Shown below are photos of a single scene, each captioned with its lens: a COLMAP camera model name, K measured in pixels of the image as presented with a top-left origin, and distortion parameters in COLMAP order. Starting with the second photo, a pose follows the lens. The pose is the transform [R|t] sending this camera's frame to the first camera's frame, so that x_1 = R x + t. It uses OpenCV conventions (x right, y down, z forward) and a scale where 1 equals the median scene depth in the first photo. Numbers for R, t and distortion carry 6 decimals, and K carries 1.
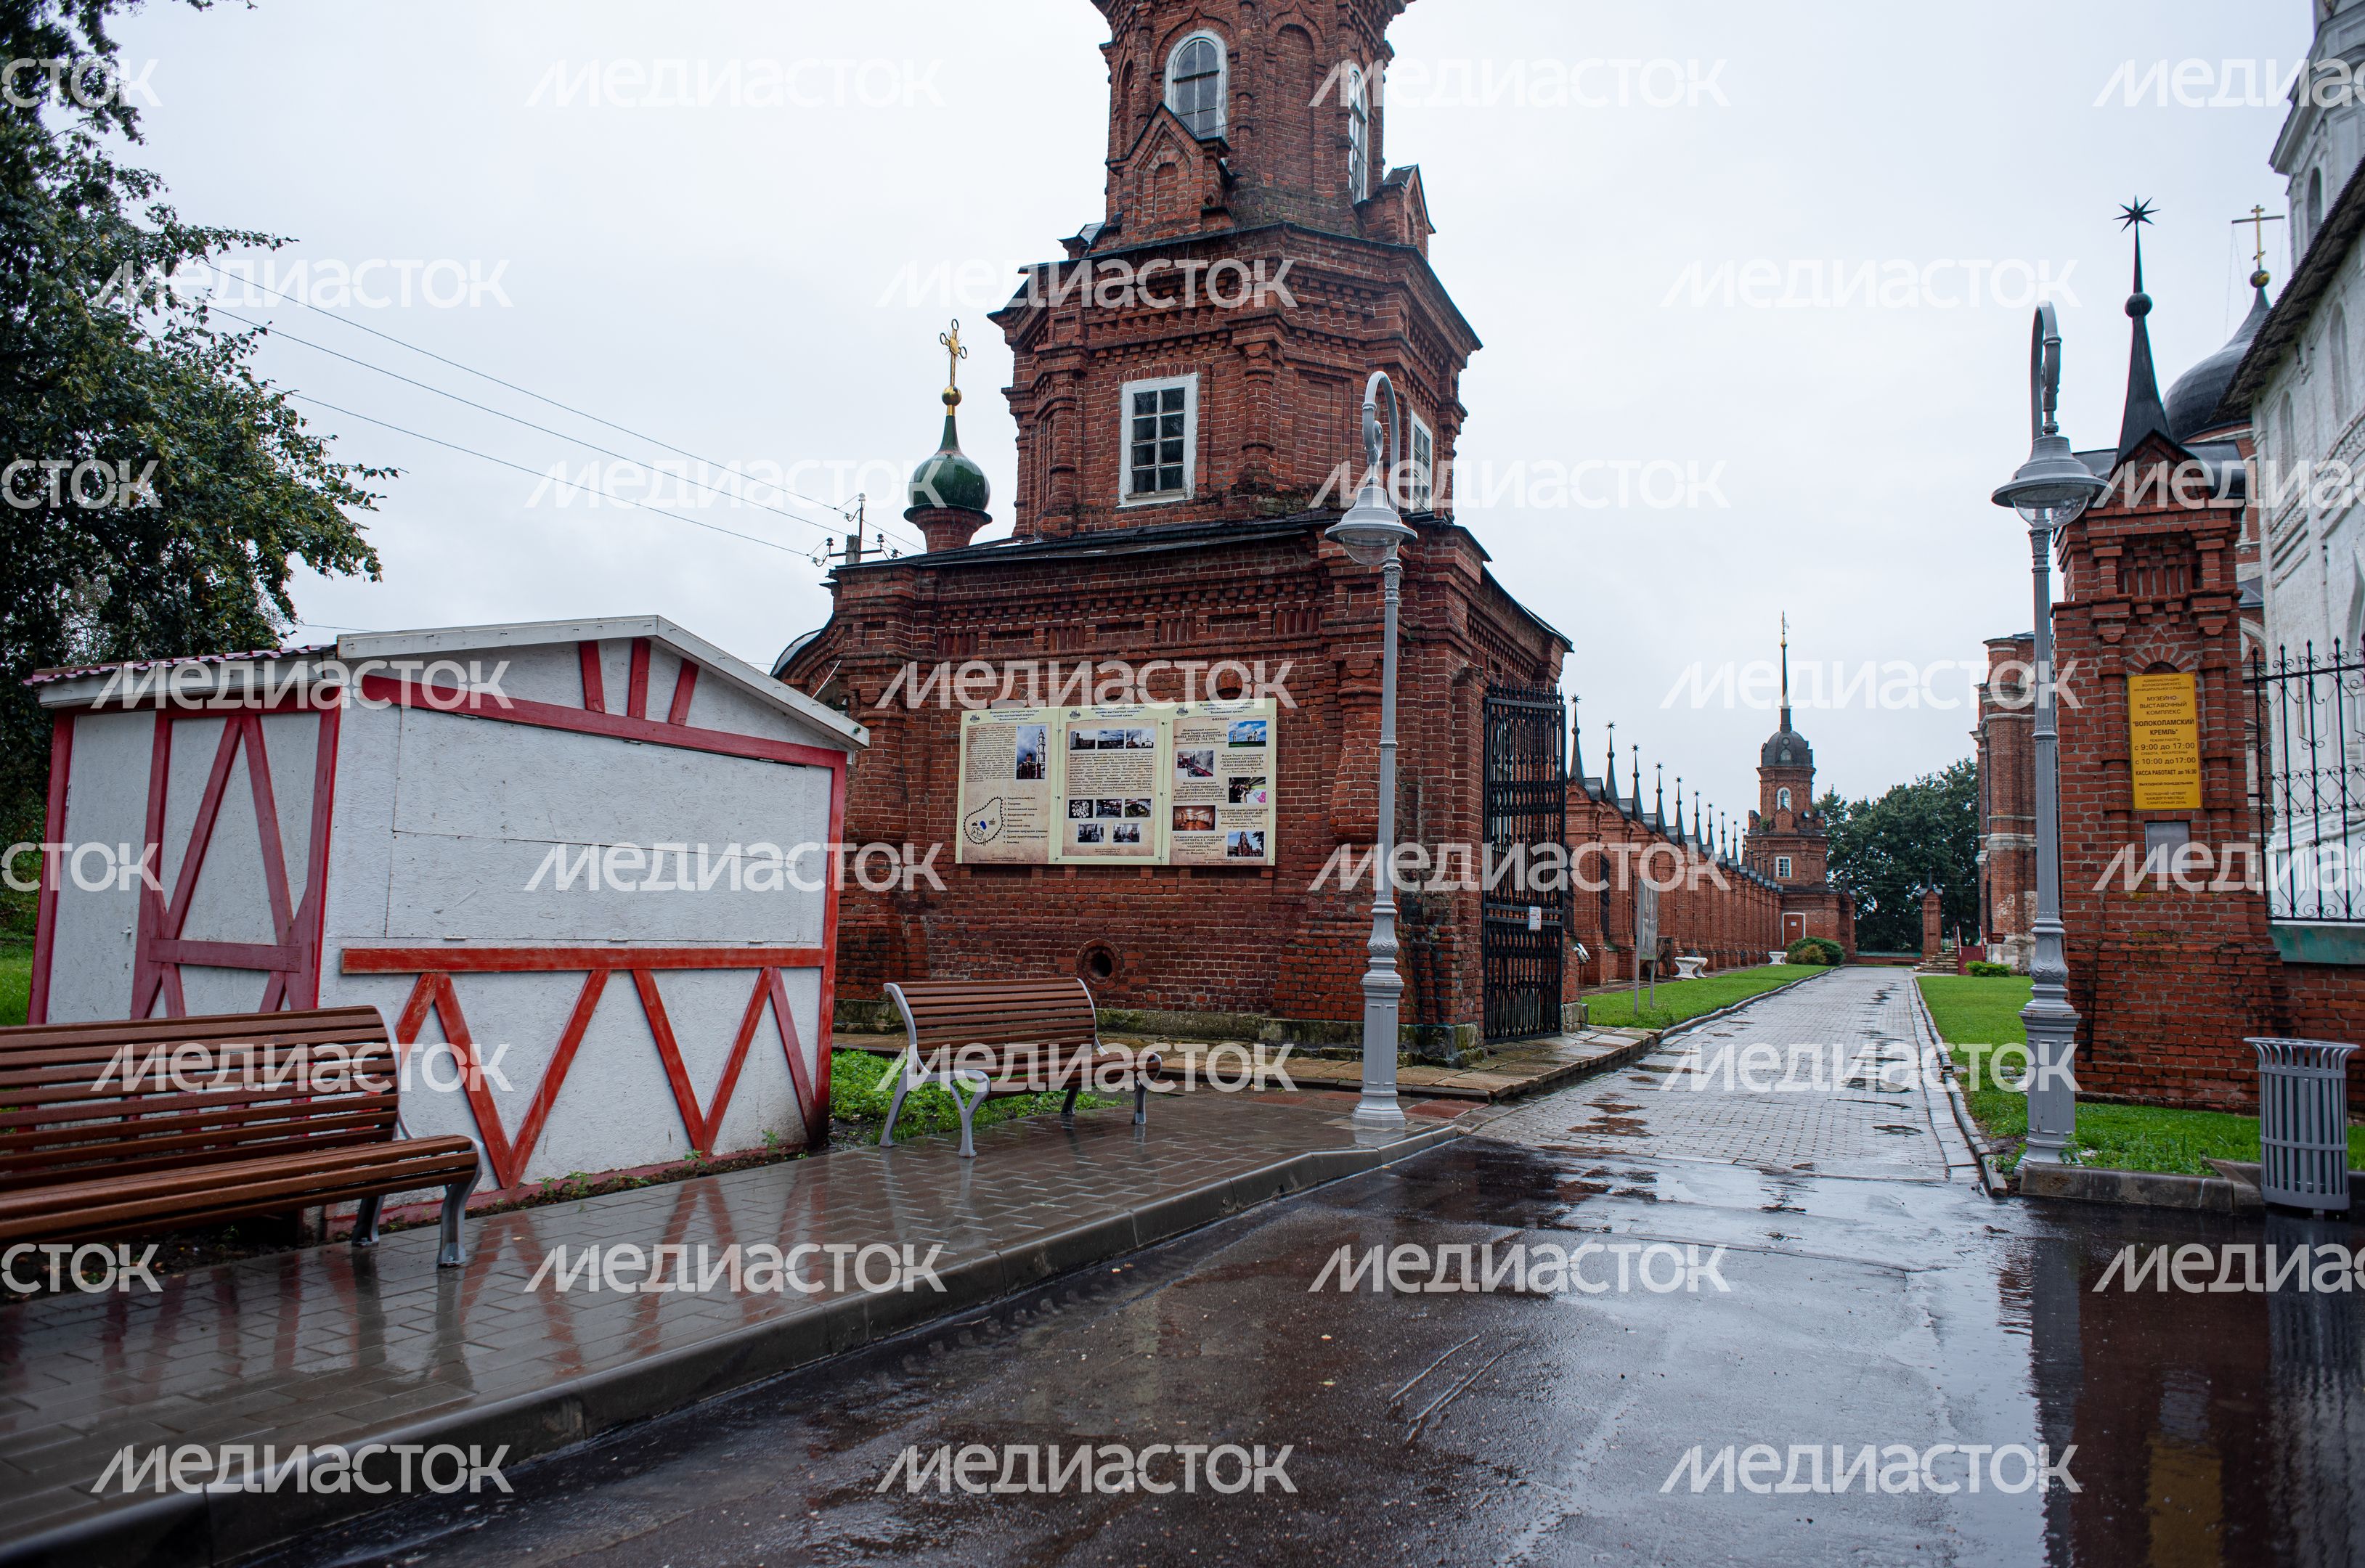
lens RADIAL K [[1615.8, 0, 1182.1], [0, 1615.8, 767.7], [0, 0, 1]] dist [-0.089809, 0.081525]
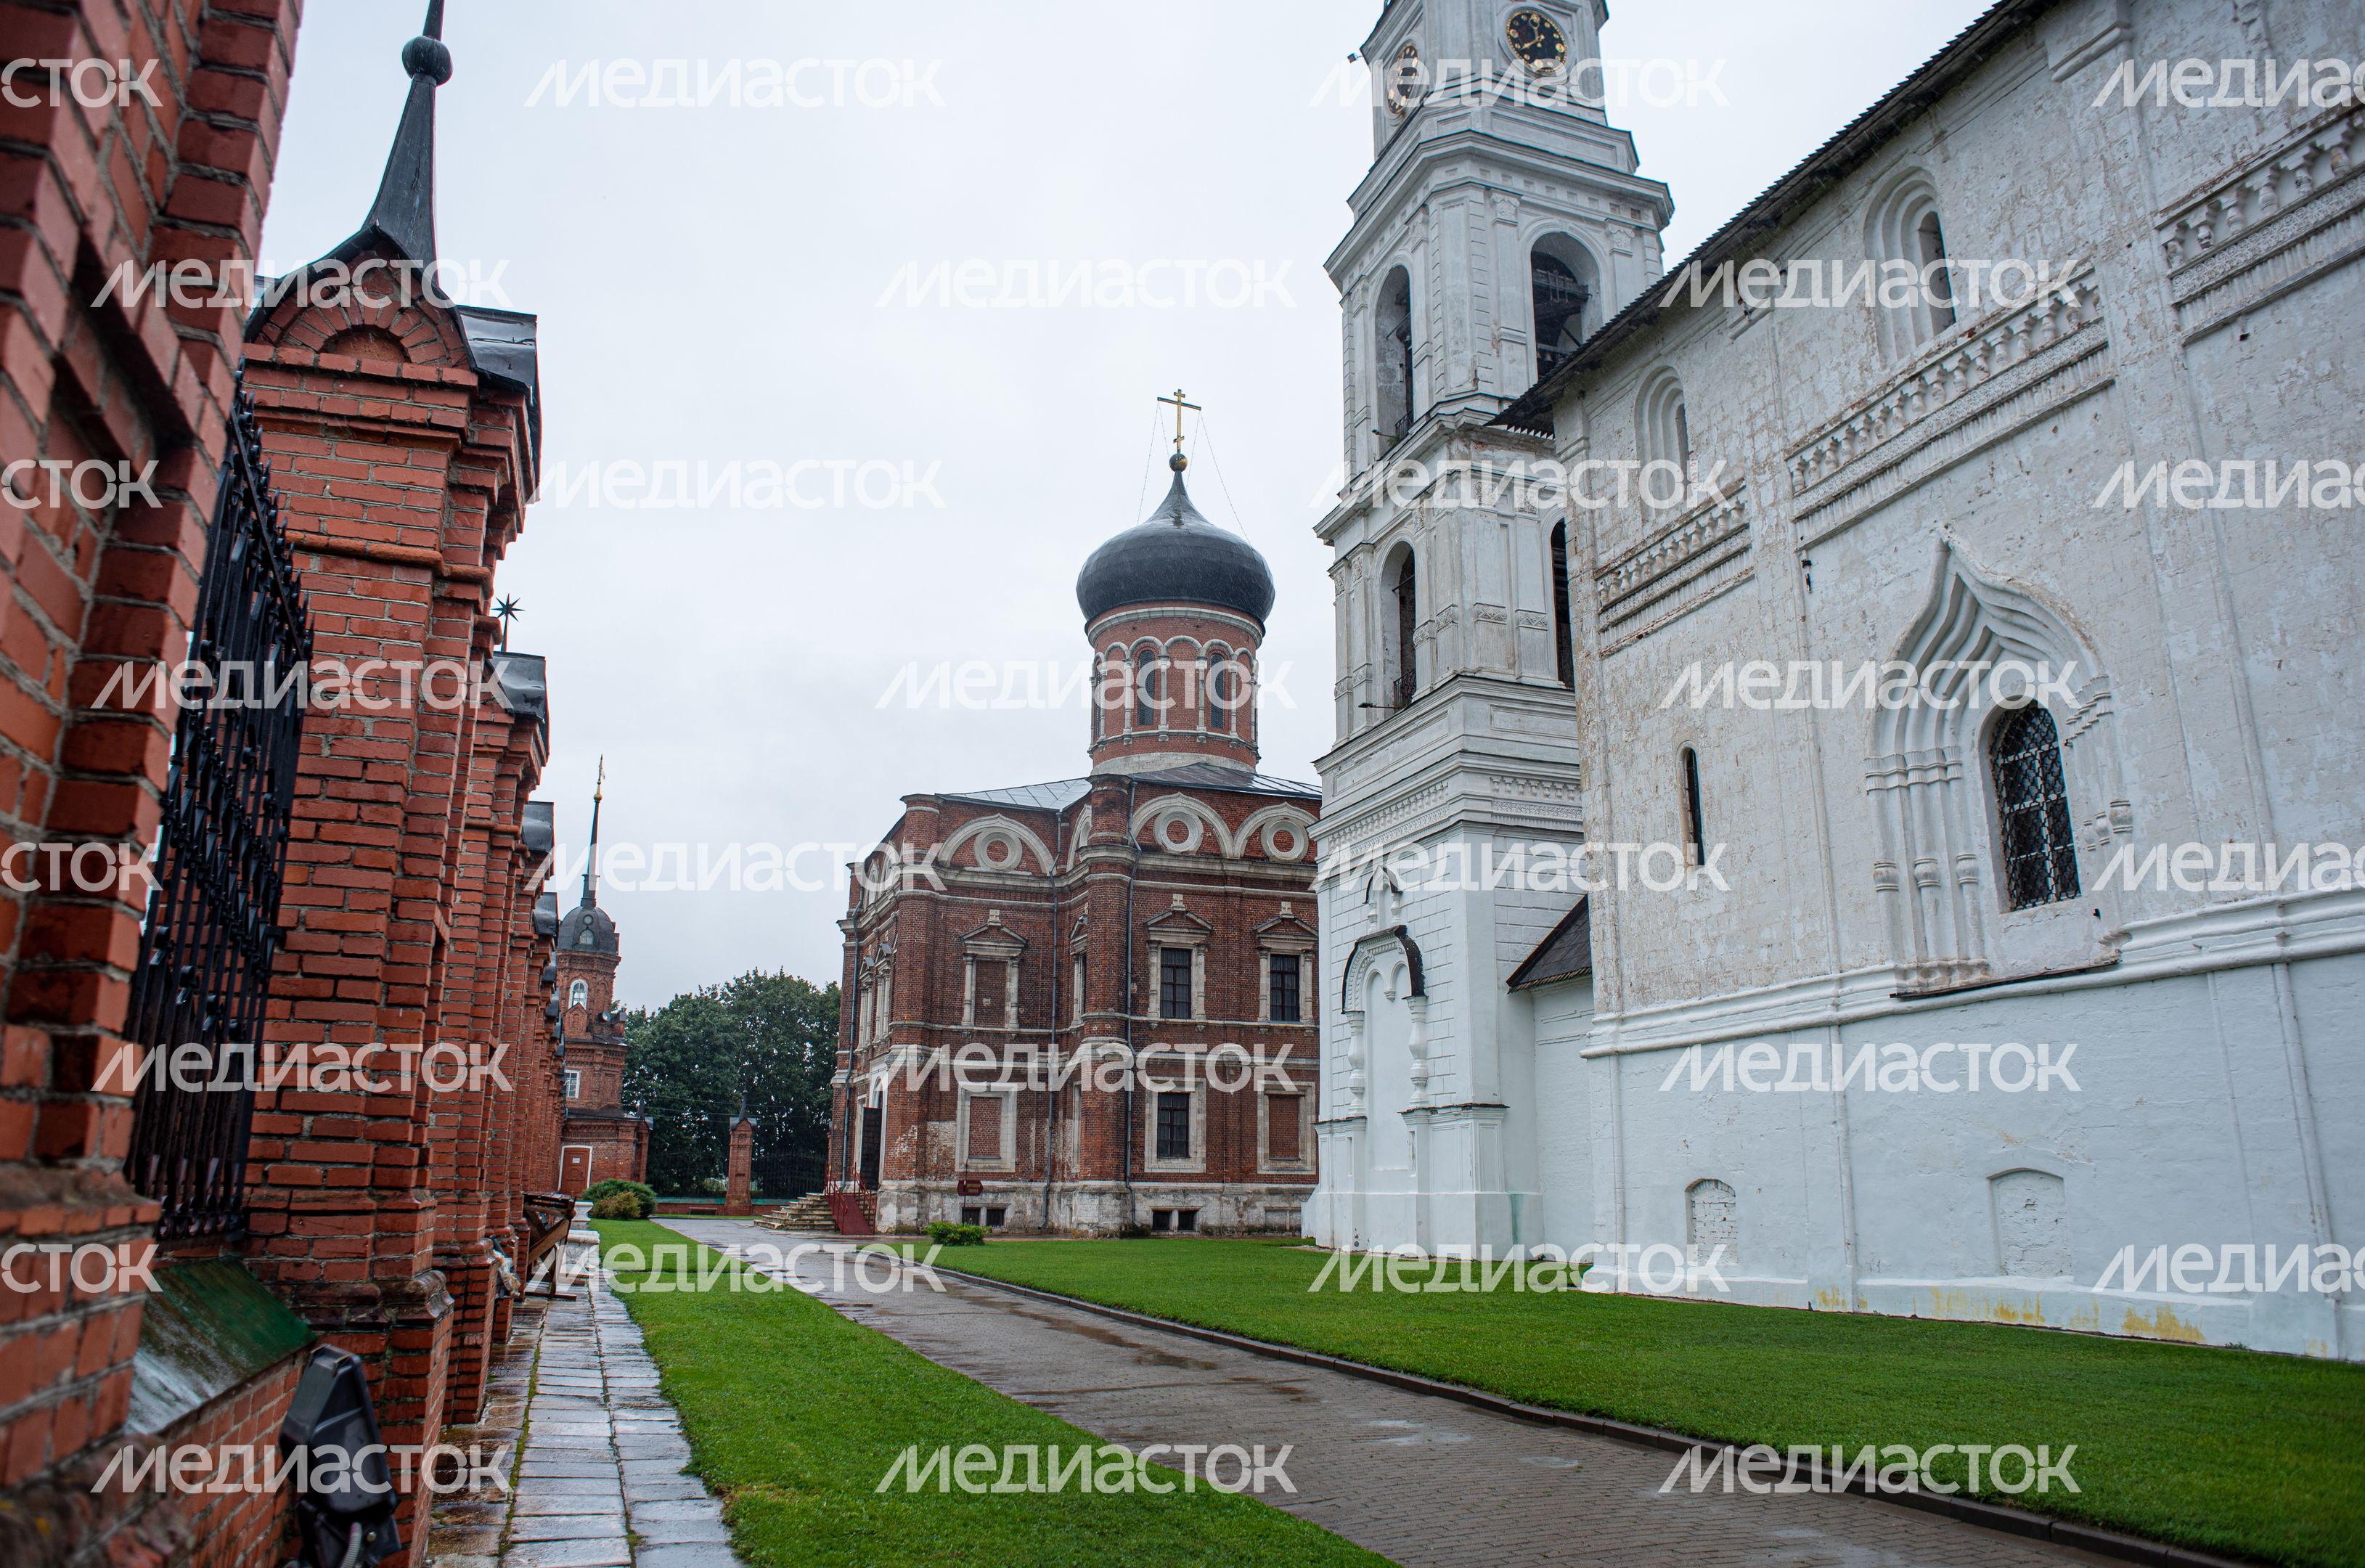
lens RADIAL K [[1638.7, 0, 1184.5], [0, 1638.7, 775.6], [0, 0, 1]] dist [-0.090049, 0.079717]
pose [[0.713176, 0.156541, 0.683282, 0.213302], [-0.063737, 0.985189, -0.159184, 0.121187], [-0.698081, 0.069976, 0.712591, 1.346011]]
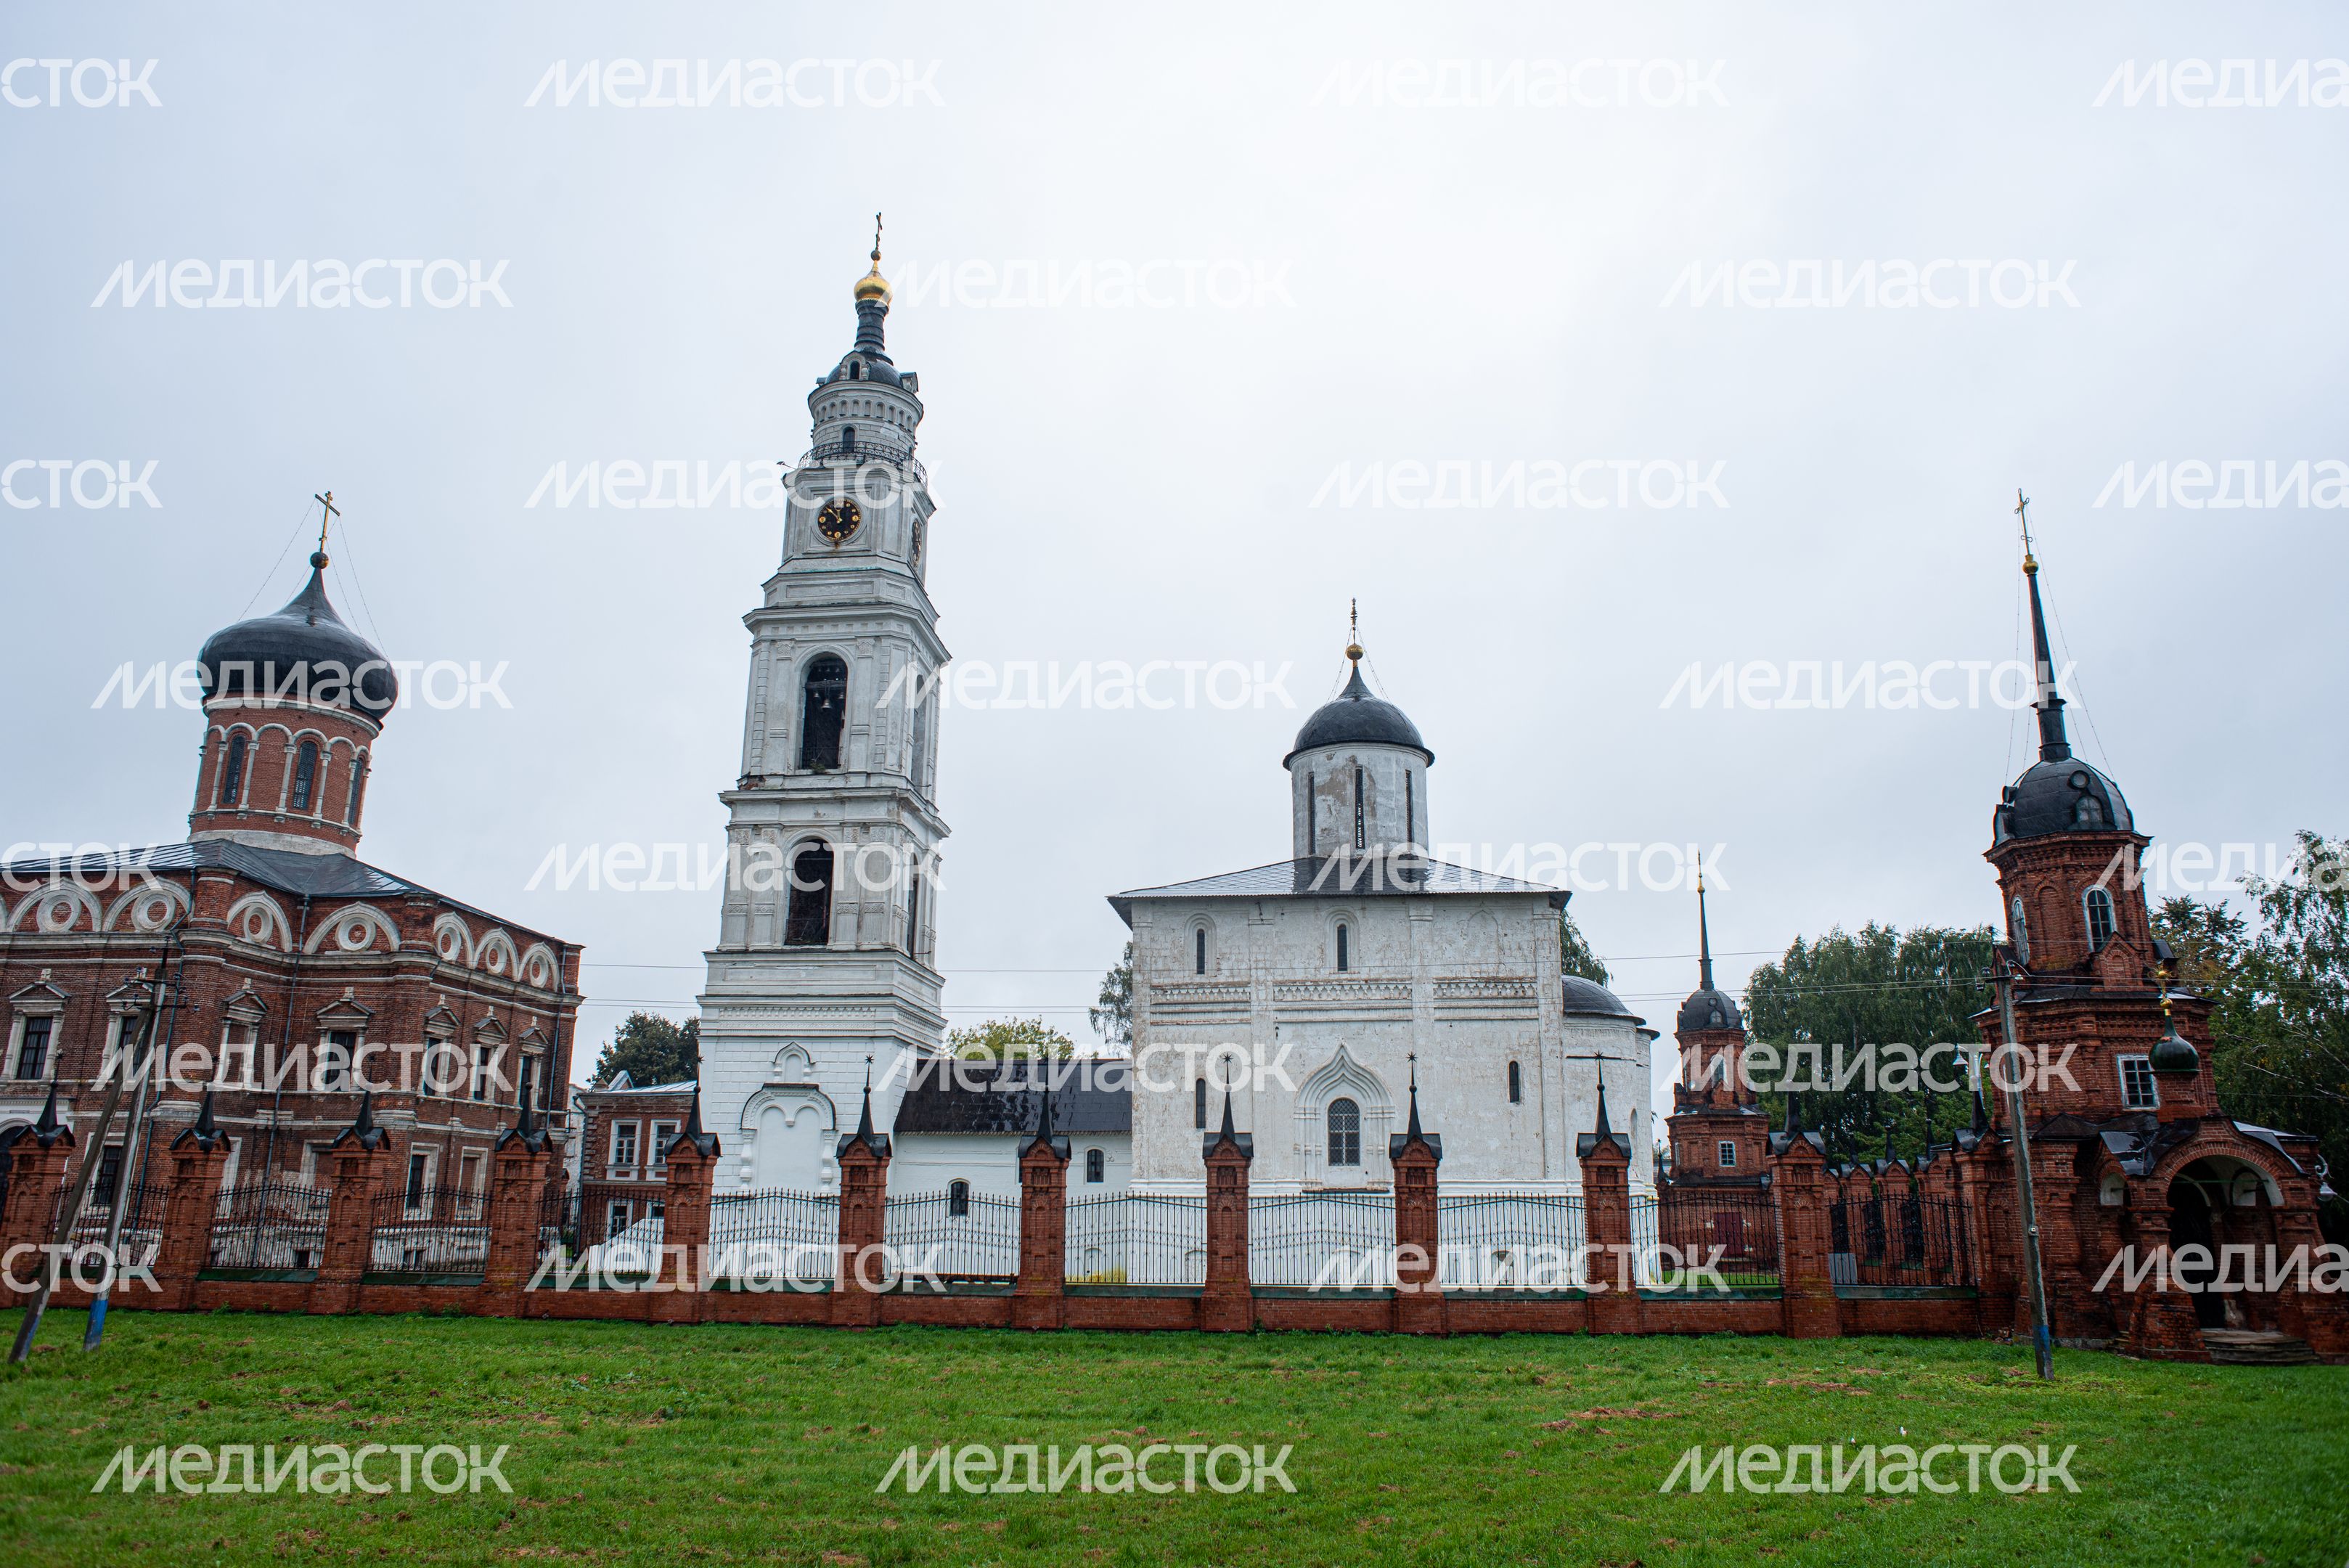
lens RADIAL K [[1610.9, 0, 1192.6], [0, 1610.9, 777.7], [0, 0, 1]] dist [-0.092477, 0.081543]
pose [[-0.325811, 0.219419, 0.919621, -1.786320], [-0.114867, 0.956303, -0.268867, 0.160605], [-0.938431, -0.193234, -0.286370, 3.110736]]
